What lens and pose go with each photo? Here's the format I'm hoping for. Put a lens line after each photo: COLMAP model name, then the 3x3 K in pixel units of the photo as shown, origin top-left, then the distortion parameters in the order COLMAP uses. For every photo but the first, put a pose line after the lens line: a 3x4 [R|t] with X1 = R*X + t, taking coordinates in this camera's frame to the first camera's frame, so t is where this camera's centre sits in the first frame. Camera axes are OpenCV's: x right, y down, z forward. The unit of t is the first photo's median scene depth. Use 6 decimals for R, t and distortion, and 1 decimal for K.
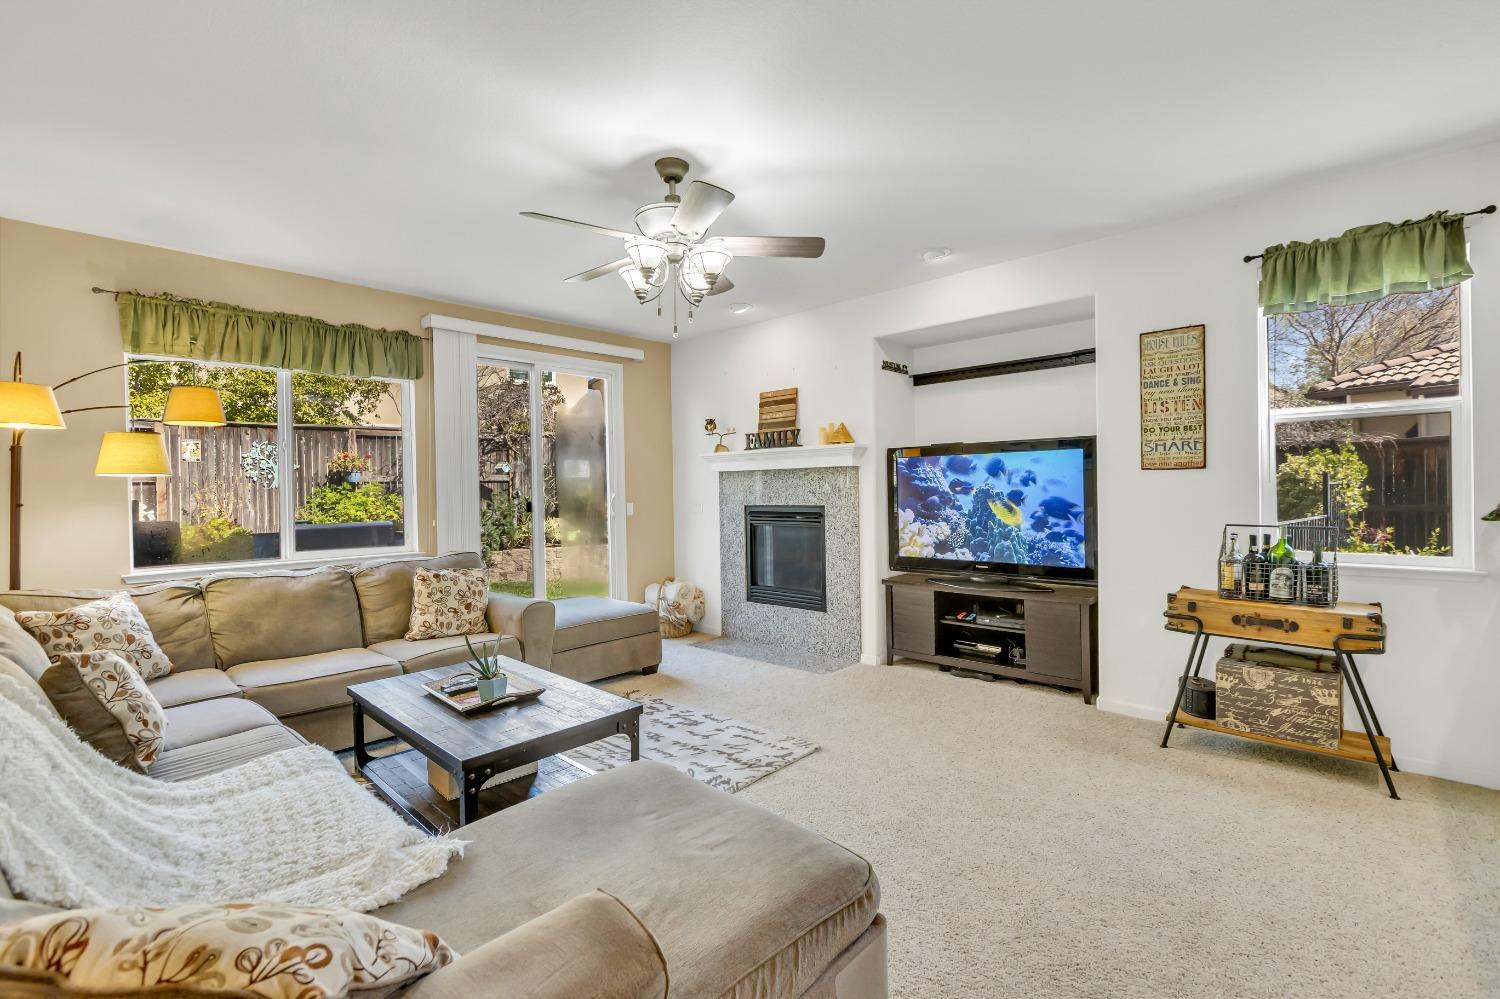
lens RADIAL K [[665.9, 0, 747.0], [0, 665.9, 493.1], [0, 0, 1]] dist [0.001011, -0.000197]
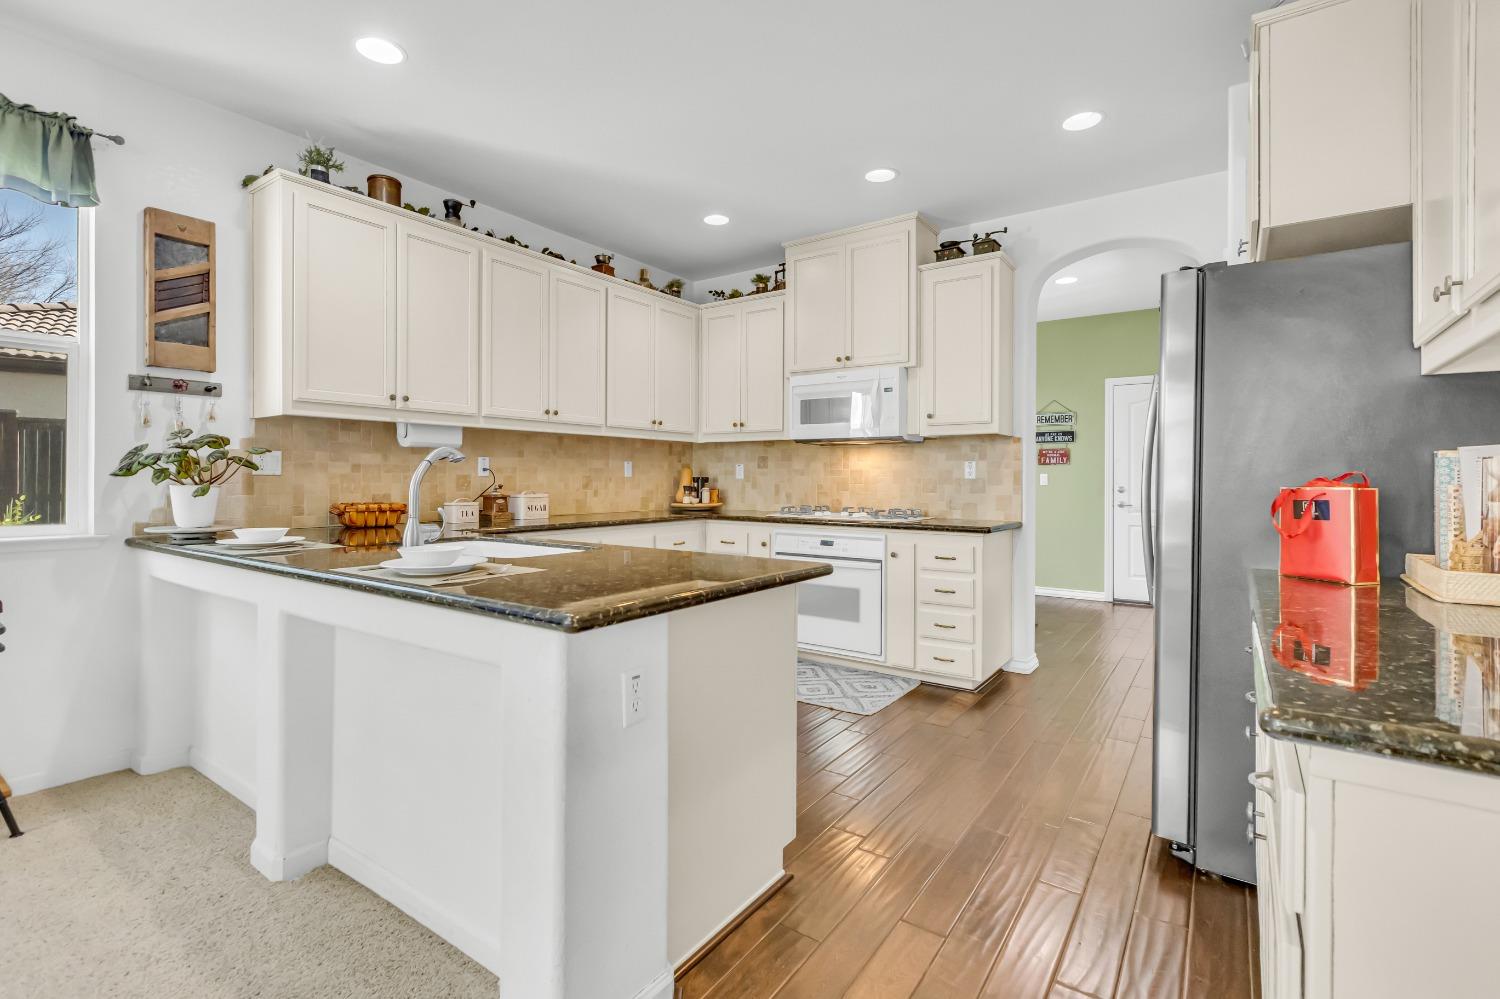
lens RADIAL K [[691.9, 0, 737.6], [0, 691.9, 476.0], [0, 0, 1]] dist [0.002244, -0.000051]
pose [[-0.132184, 0.017848, 0.991064, 0.036150], [0.001556, 0.999840, -0.017799, 0.035180], [-0.991224, -0.000811, -0.132191, 0.168999]]
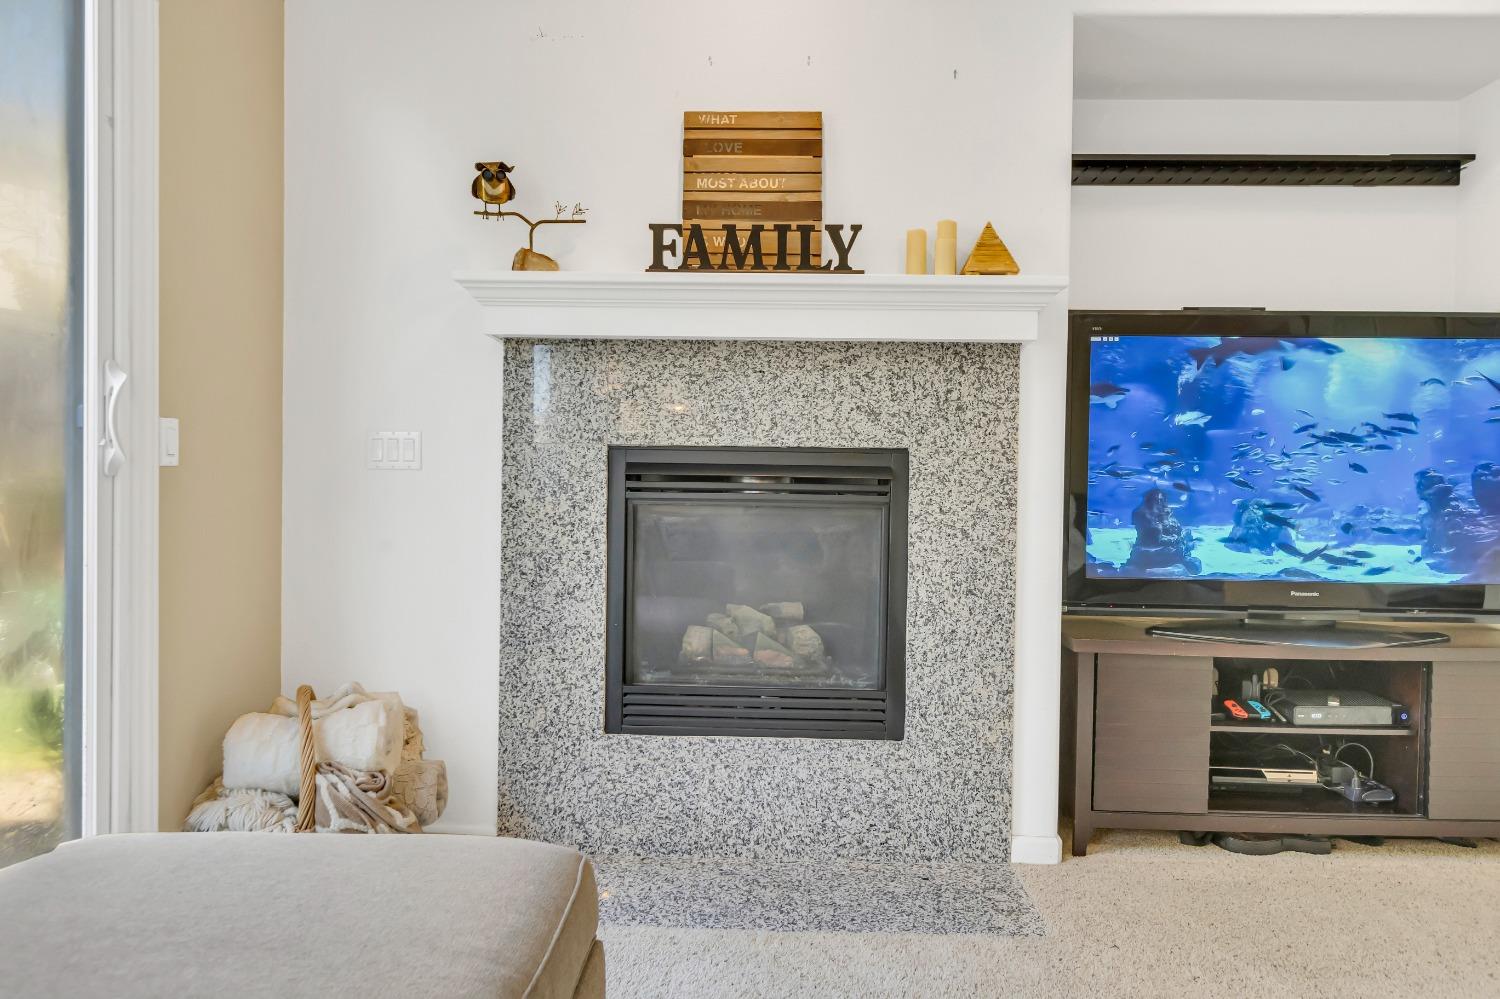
lens RADIAL K [[938.3, 0, 750.0], [0, 938.3, 499.5], [0, 0, 1]] dist [-0.001390, -0.000295]
pose [[0.752130, 0.016299, 0.658814, -0.327331], [-0.022483, 0.999747, 0.000933, 0.055197], [-0.658631, -0.015514, 0.752306, 0.767129]]
